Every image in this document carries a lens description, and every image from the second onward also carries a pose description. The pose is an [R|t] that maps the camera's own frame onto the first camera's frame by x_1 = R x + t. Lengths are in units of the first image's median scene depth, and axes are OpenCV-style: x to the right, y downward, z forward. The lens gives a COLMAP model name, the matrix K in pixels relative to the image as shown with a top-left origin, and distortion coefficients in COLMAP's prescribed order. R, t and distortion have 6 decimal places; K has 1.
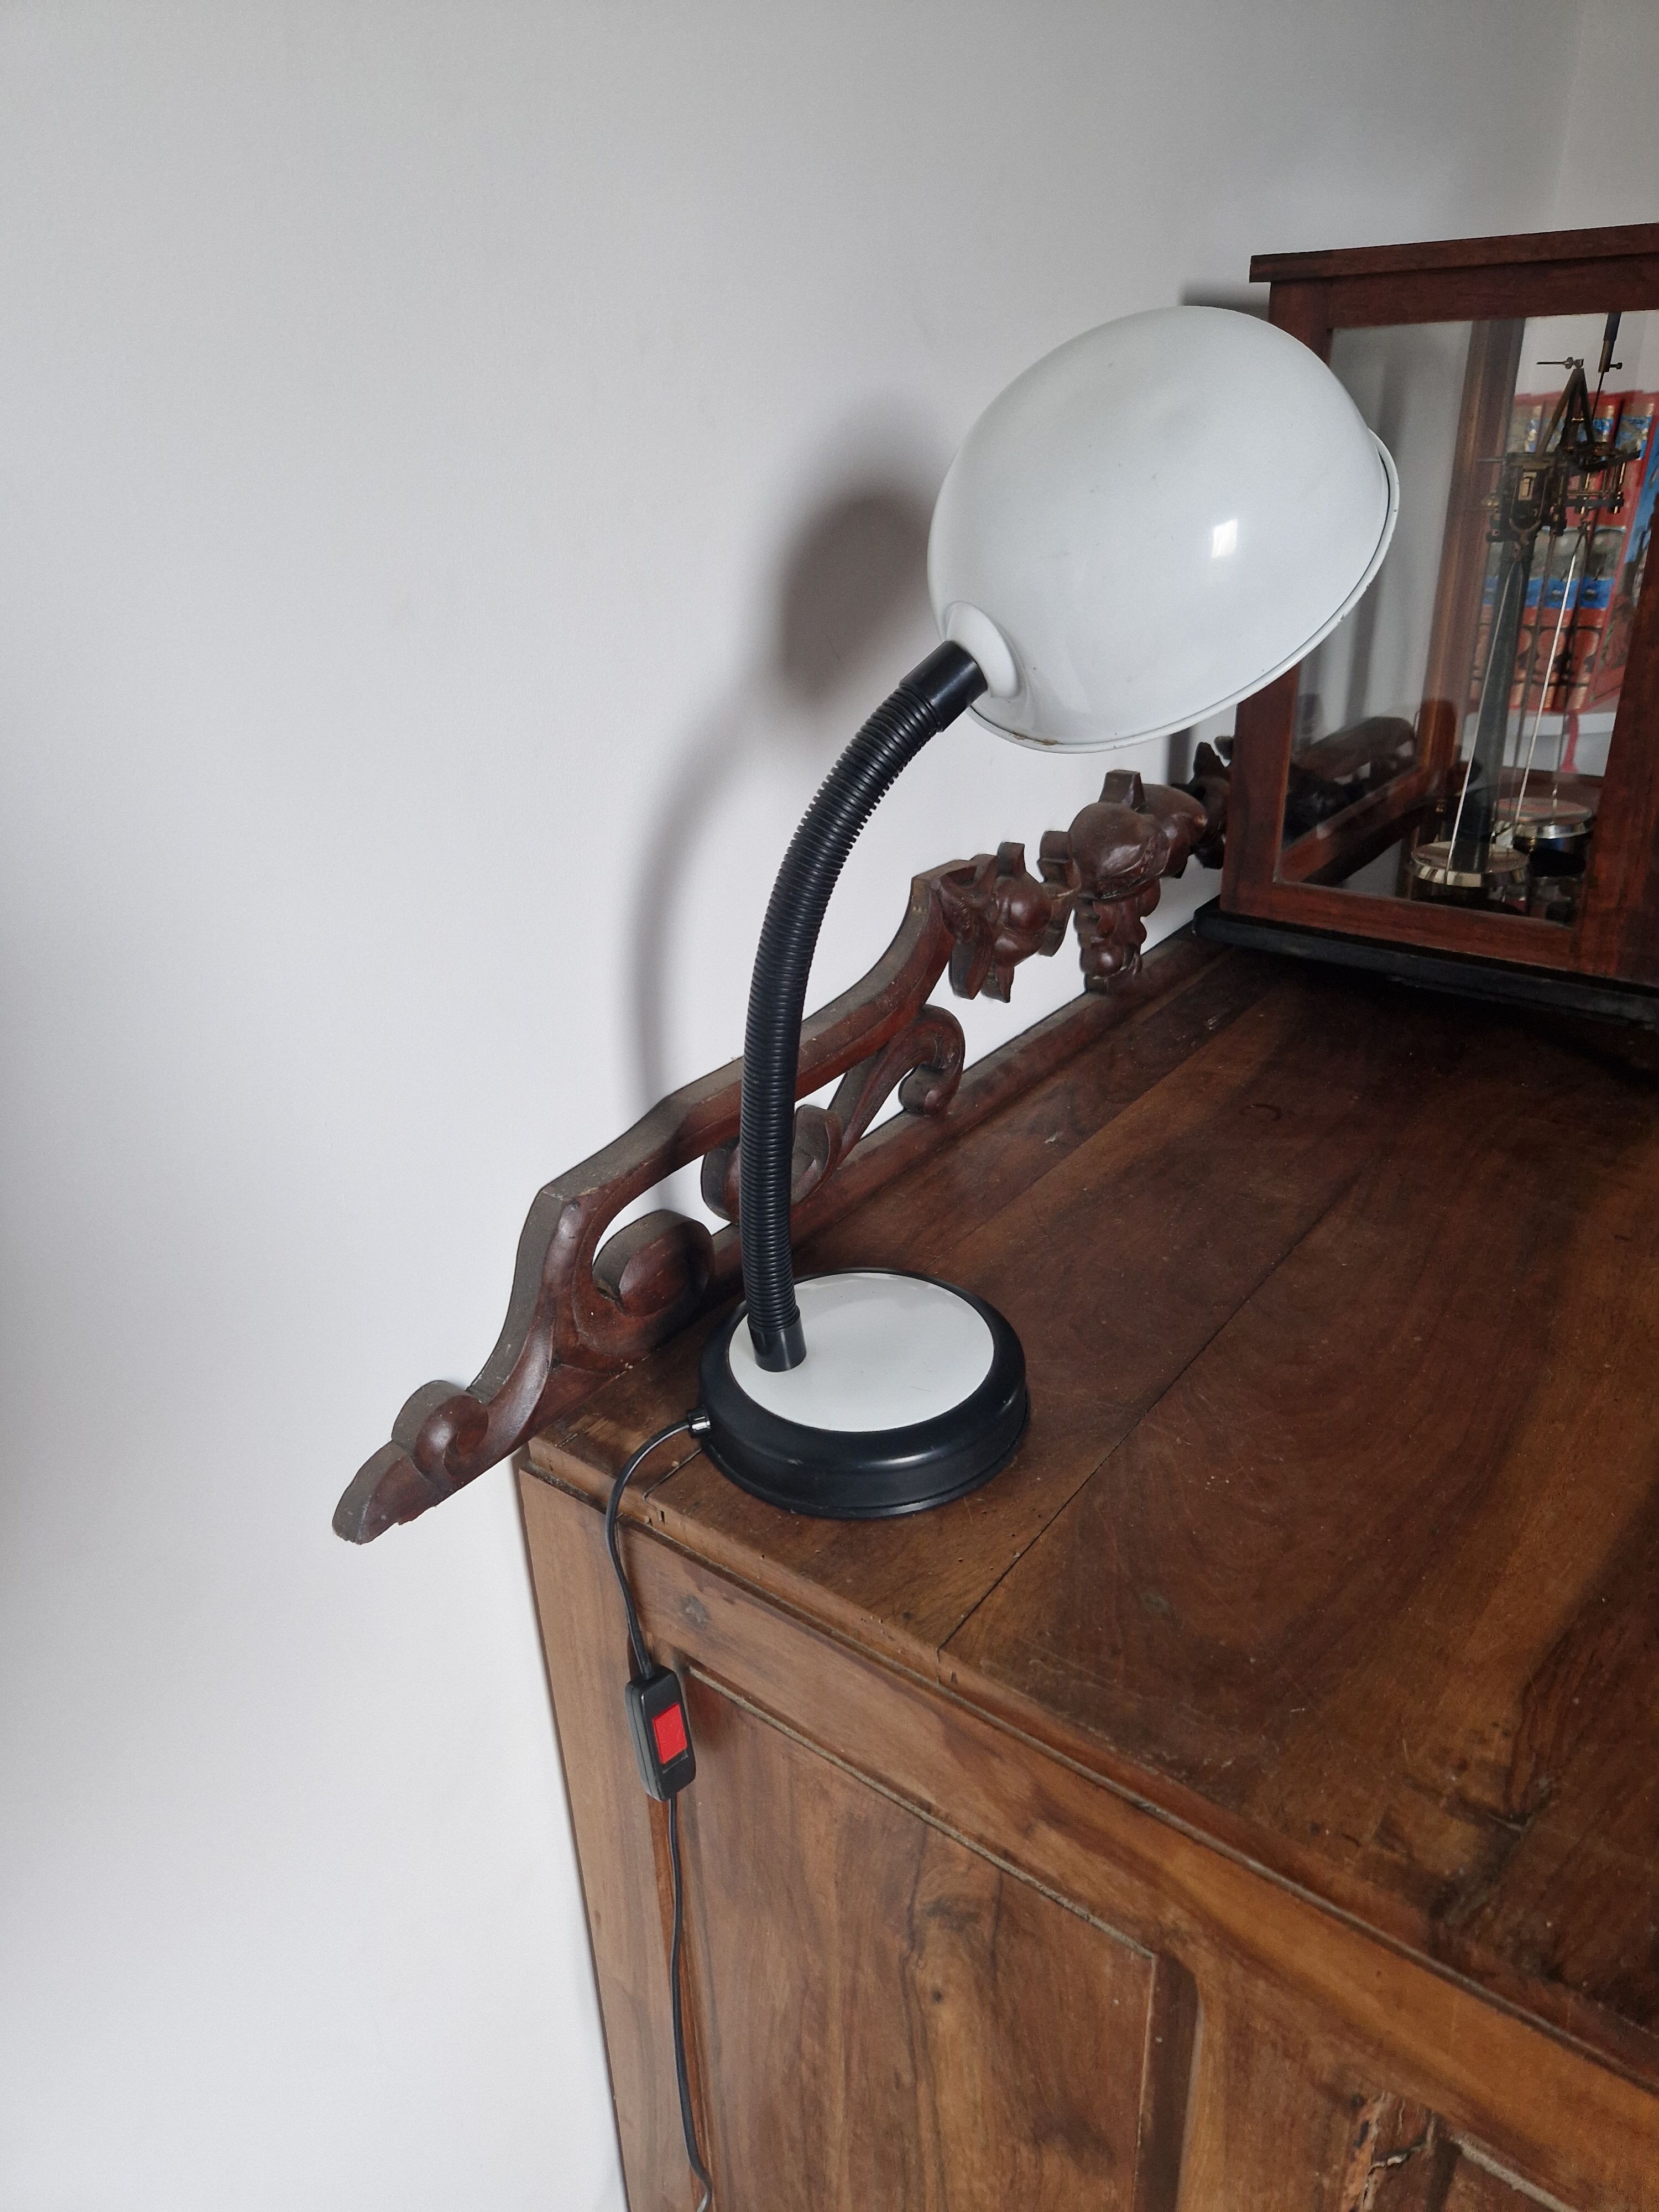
lens RADIAL K [[1511.9, 0, 803.1], [0, 1511.9, 1074.1], [0, 0, 1]] dist [0.017328, -0.027584]
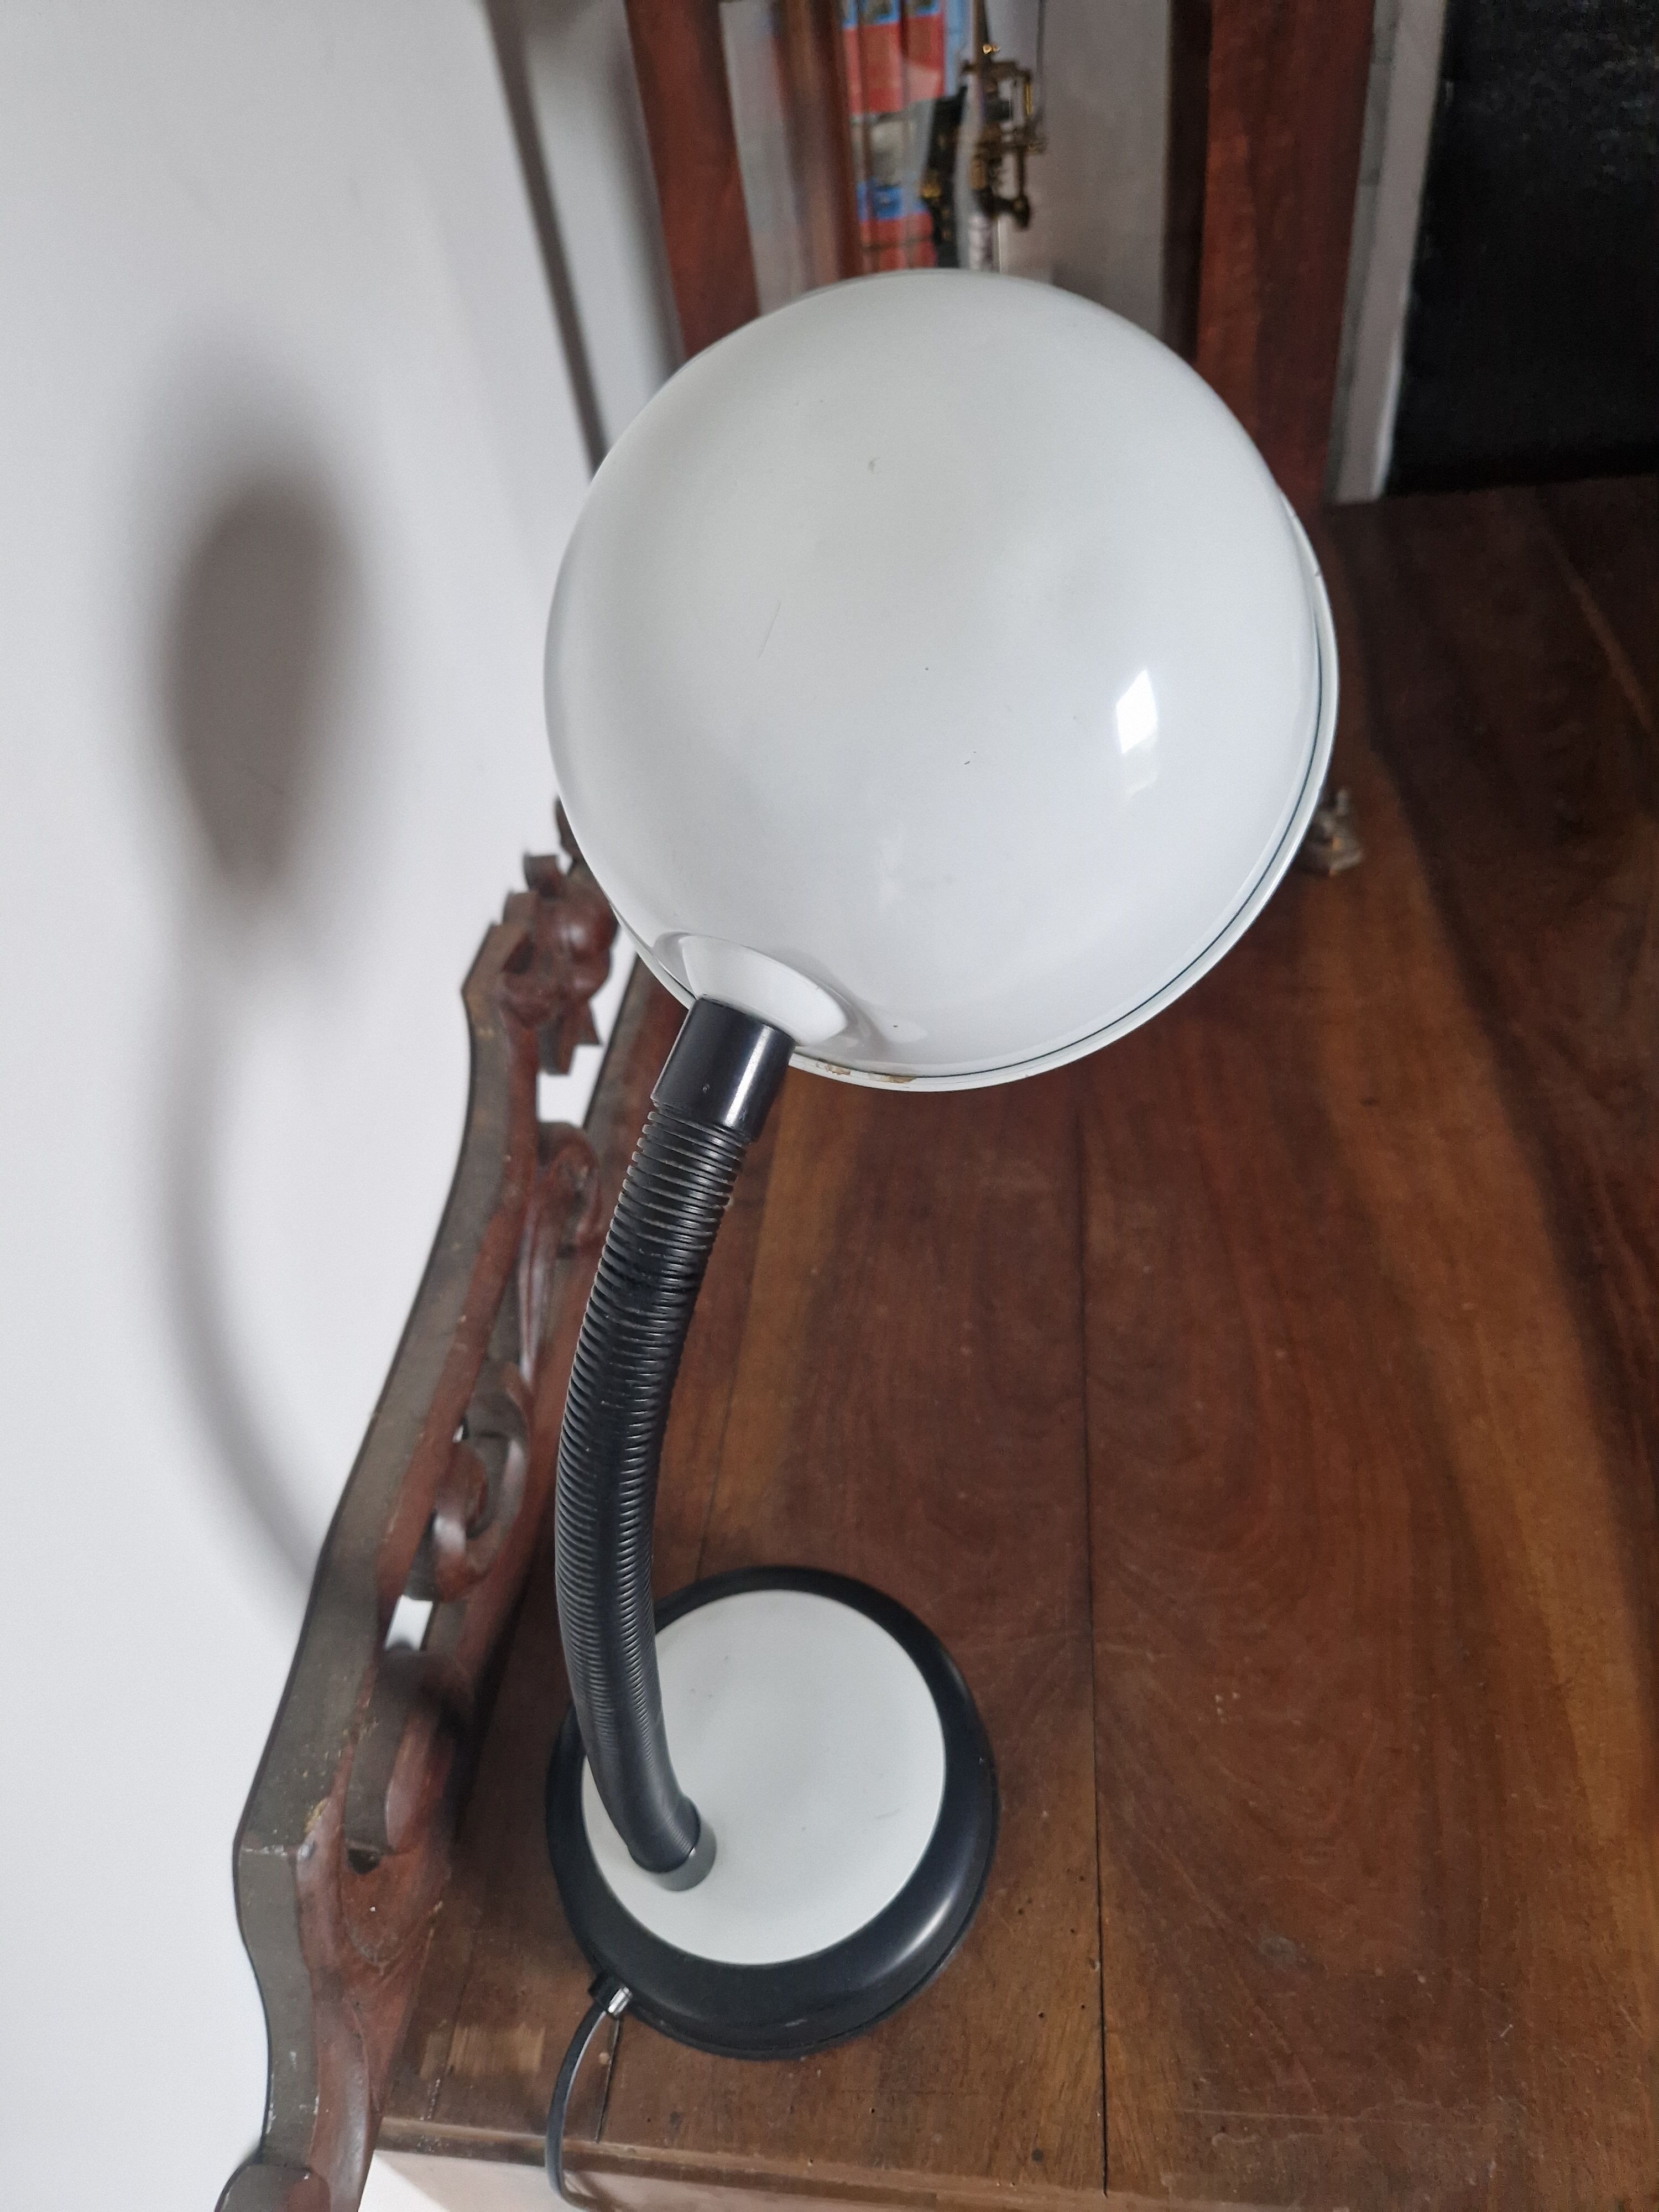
lens RADIAL K [[1511.9, 0, 808.3], [0, 1511.9, 1079.7], [0, 0, 1]] dist [0.017328, -0.027584]
pose [[0.847648, -0.405412, 0.342249, -0.053955], [0.300353, 0.898424, 0.320348, -0.312546], [-0.437358, -0.168746, 0.883314, 0.365779]]
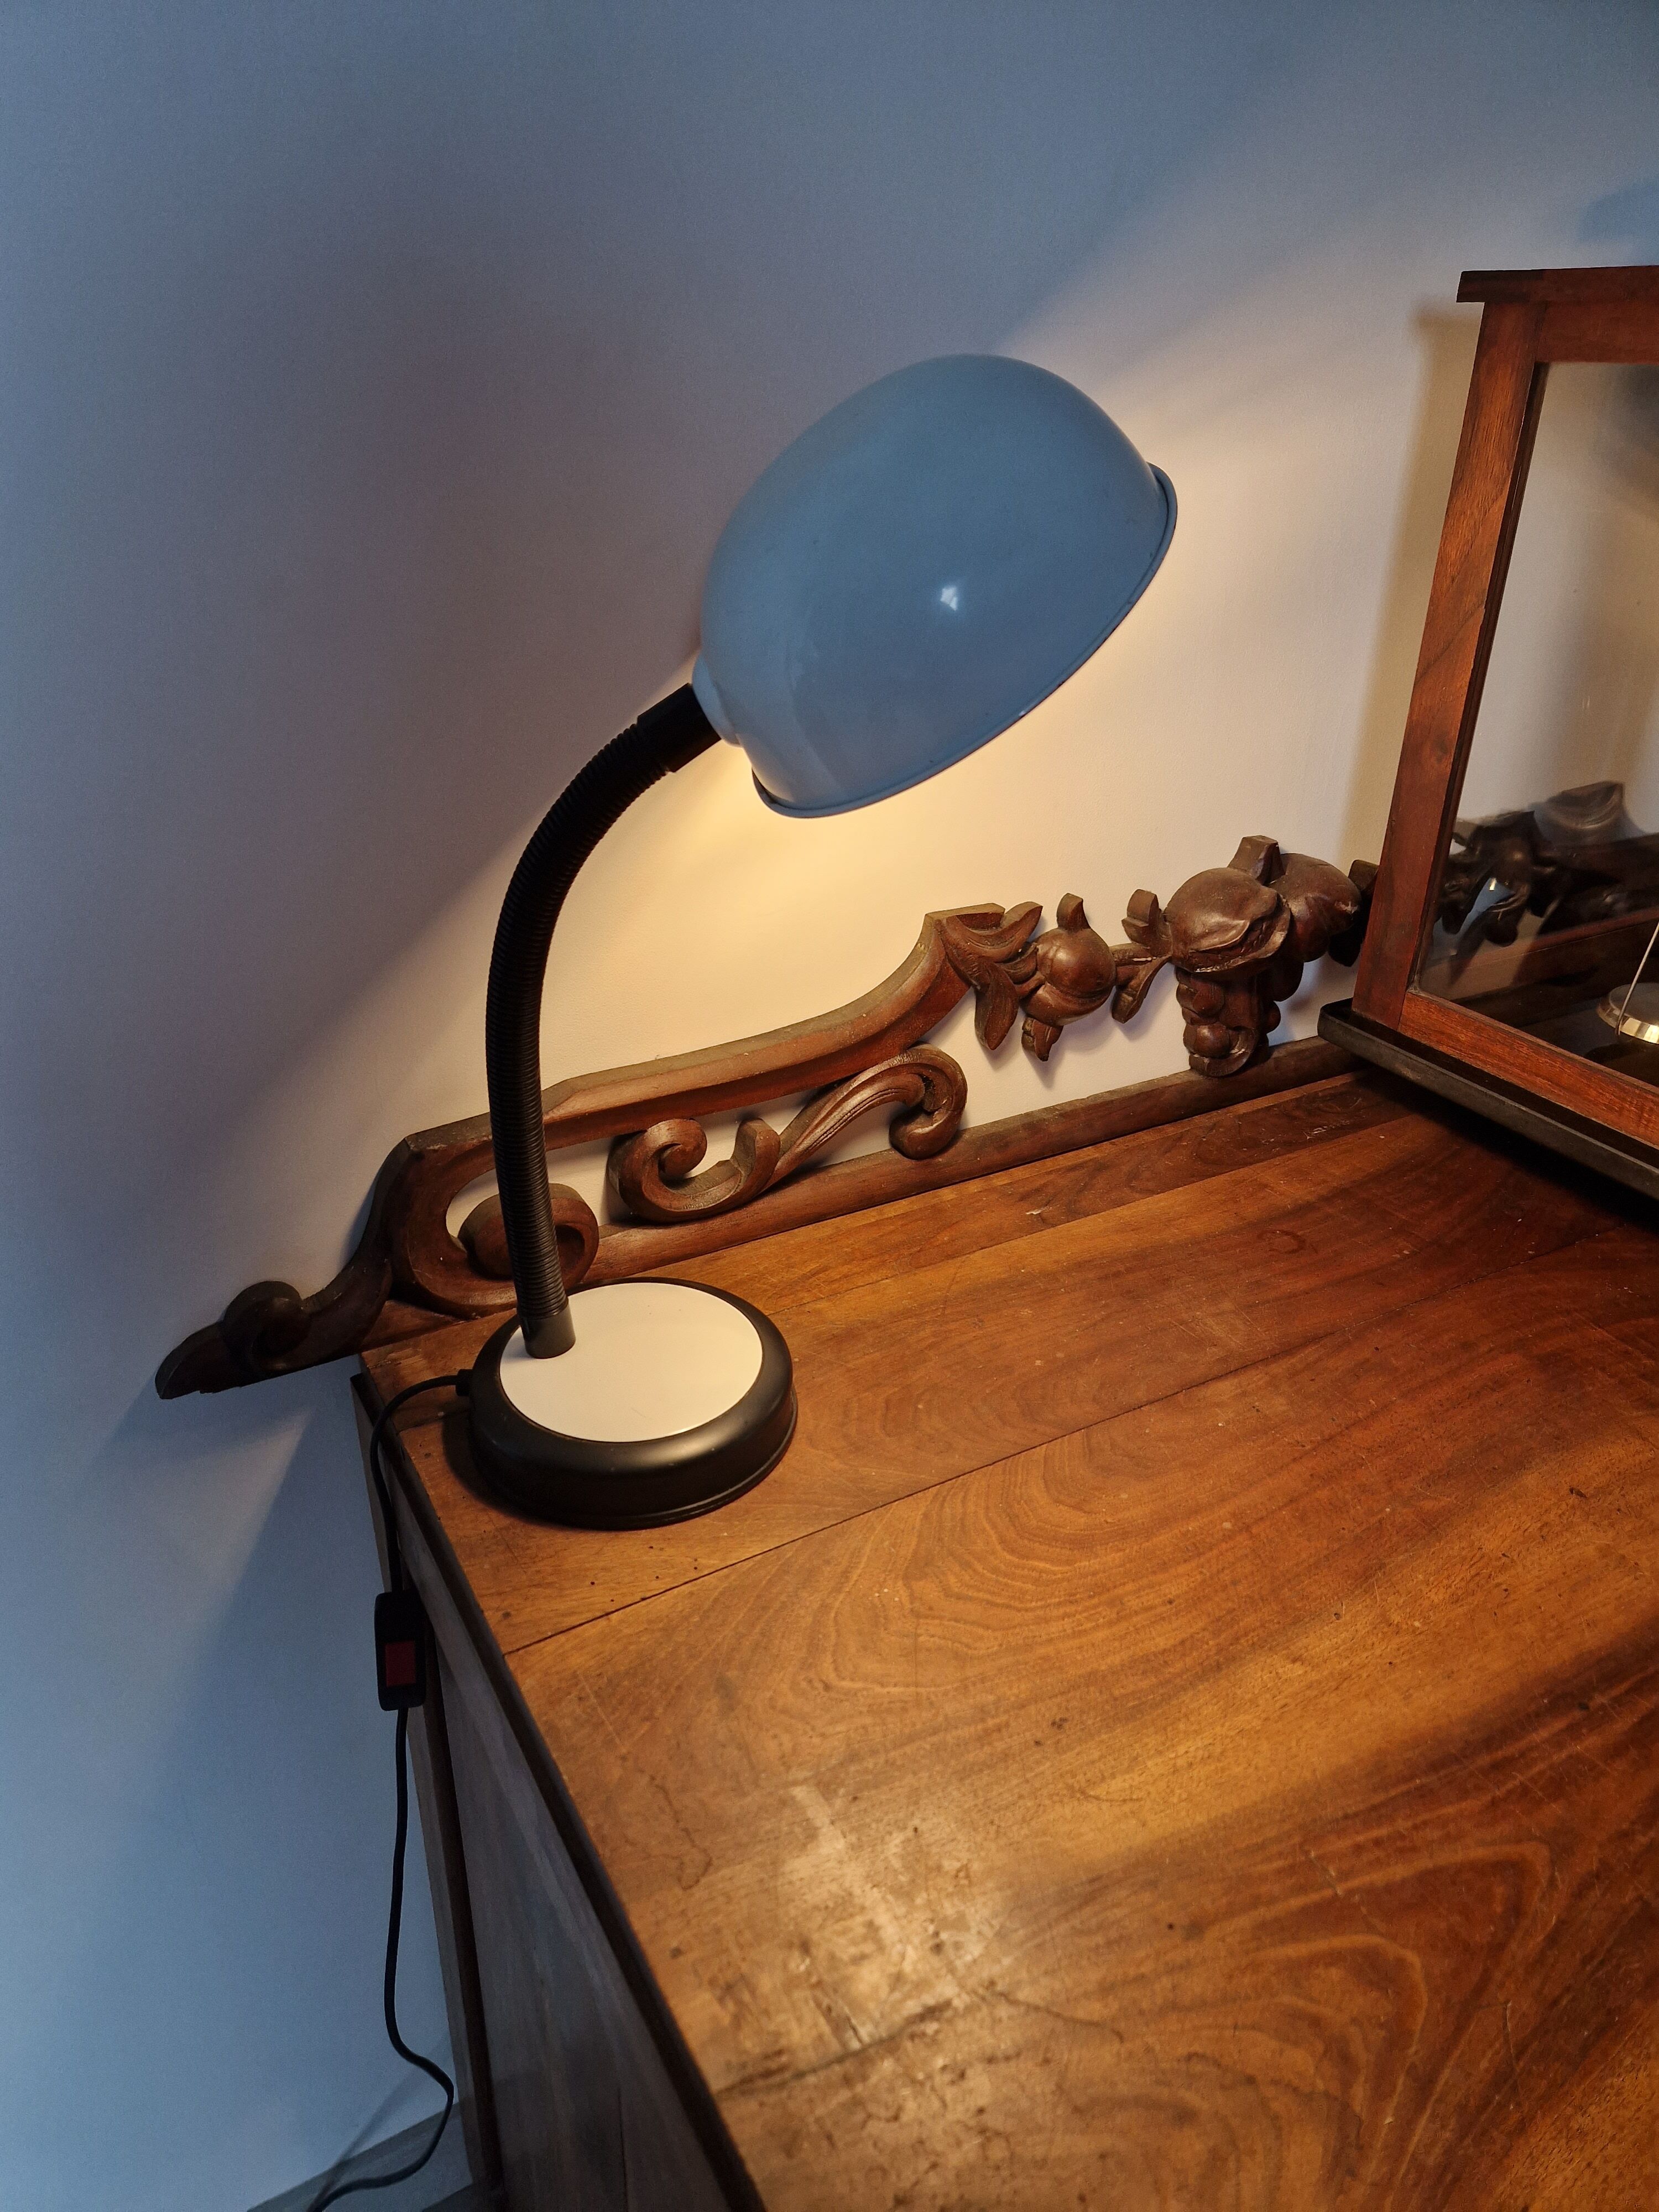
lens RADIAL K [[1511.9, 0, 767.4], [0, 1511.9, 1084.1], [0, 0, 1]] dist [0.017328, -0.027584]
pose [[0.913390, 0.215508, -0.345362, 0.394671], [-0.205143, 0.976452, 0.066764, -0.078323], [0.351618, 0.009867, 0.936092, 0.071917]]
